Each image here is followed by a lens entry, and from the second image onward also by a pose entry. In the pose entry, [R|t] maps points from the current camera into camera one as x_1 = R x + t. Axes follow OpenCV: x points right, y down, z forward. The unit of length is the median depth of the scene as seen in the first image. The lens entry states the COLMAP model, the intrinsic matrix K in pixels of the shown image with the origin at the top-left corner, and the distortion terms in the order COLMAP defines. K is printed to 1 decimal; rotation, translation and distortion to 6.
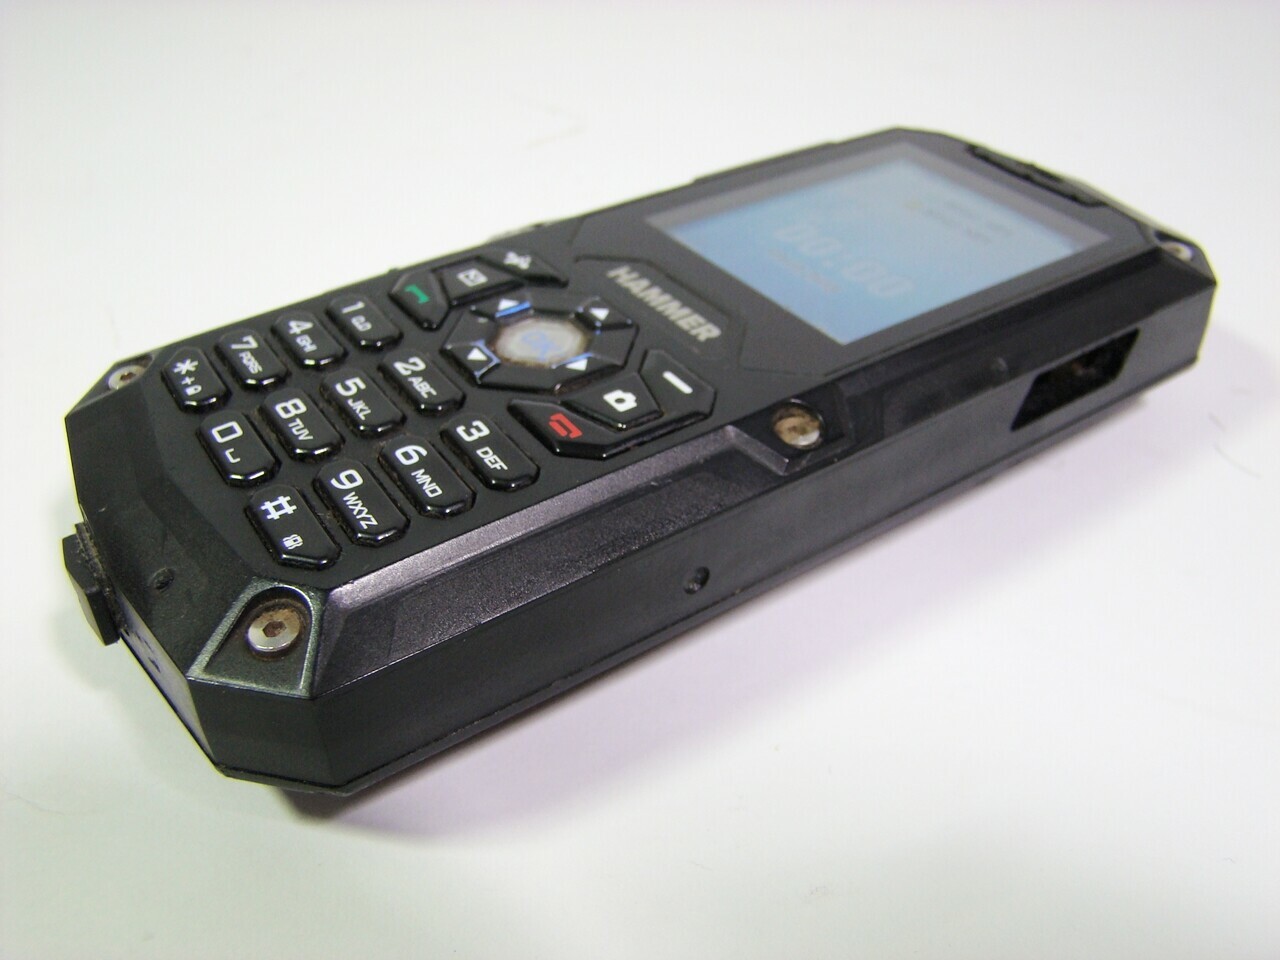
lens RADIAL K [[1167.6, 0, 640.0], [0, 1167.6, 480.0], [0, 0, 1]] dist [-0.134879, -0.001723]
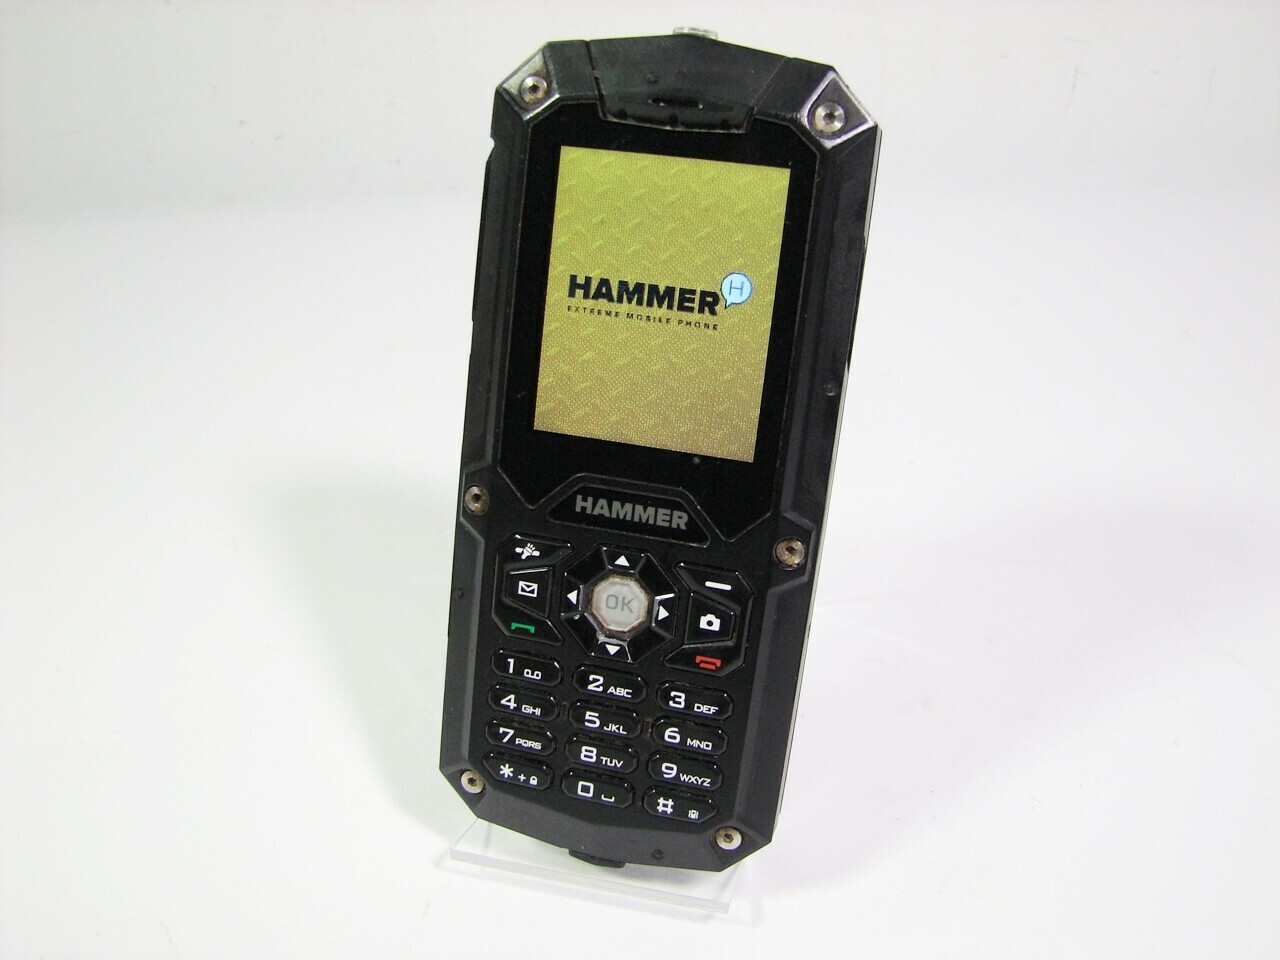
lens RADIAL K [[1167.6, 0, 640.0], [0, 1167.6, 480.0], [0, 0, 1]] dist [-0.134879, -0.001723]
pose [[0.642102, -0.719480, -0.264675, 0.509801], [0.619163, 0.283130, 0.732444, -1.416018], [-0.452042, -0.634181, 0.627274, 0.127285]]
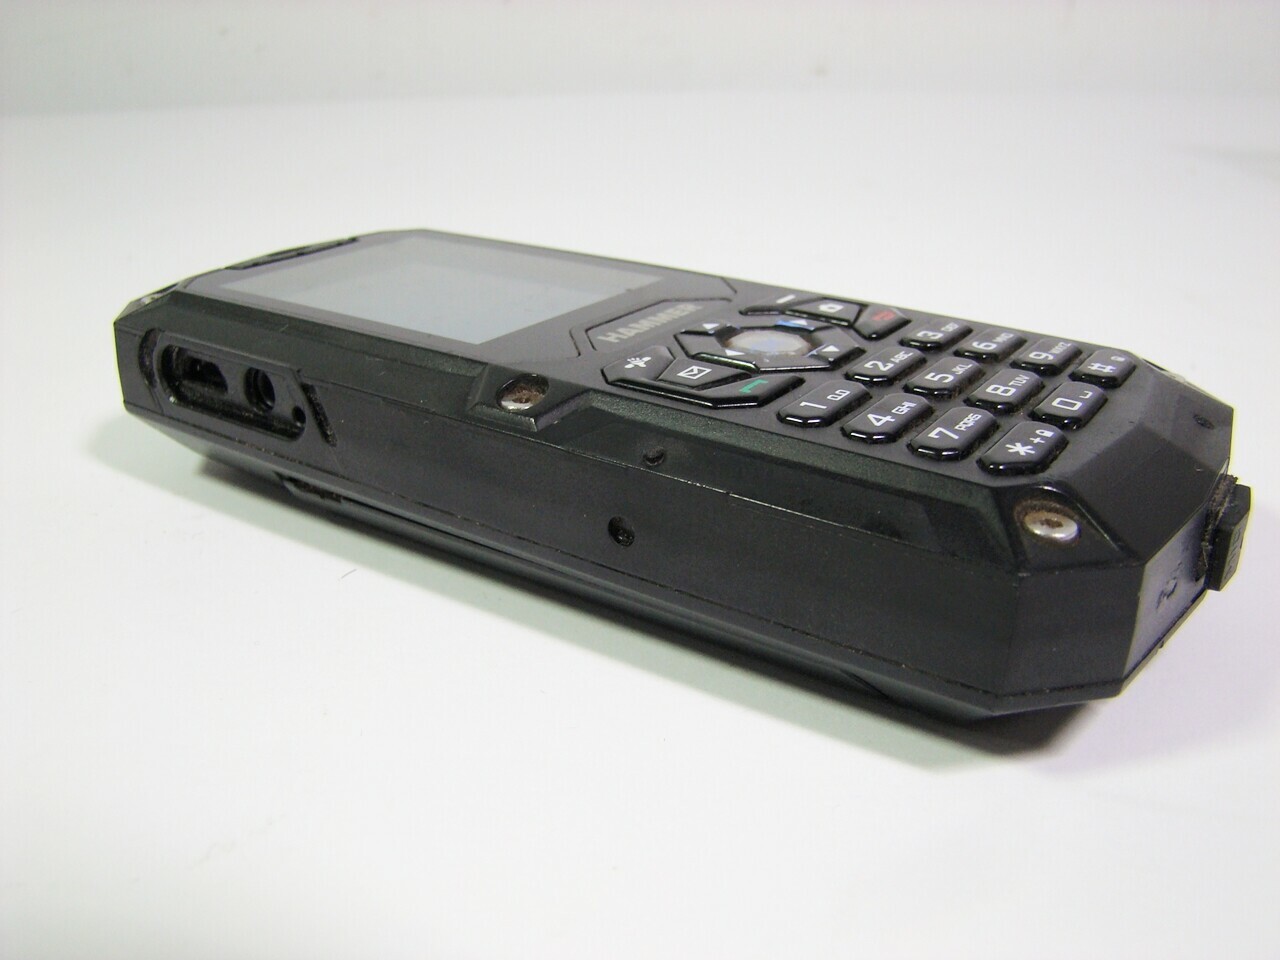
lens RADIAL K [[1167.6, 0, 640.0], [0, 1167.6, 480.0], [0, 0, 1]] dist [-0.134879, -0.001723]
pose [[-0.366068, -0.365321, 0.855883, -1.076836], [0.561237, 0.646962, 0.516192, -0.707537], [-0.742299, 0.669314, -0.031801, 1.318097]]
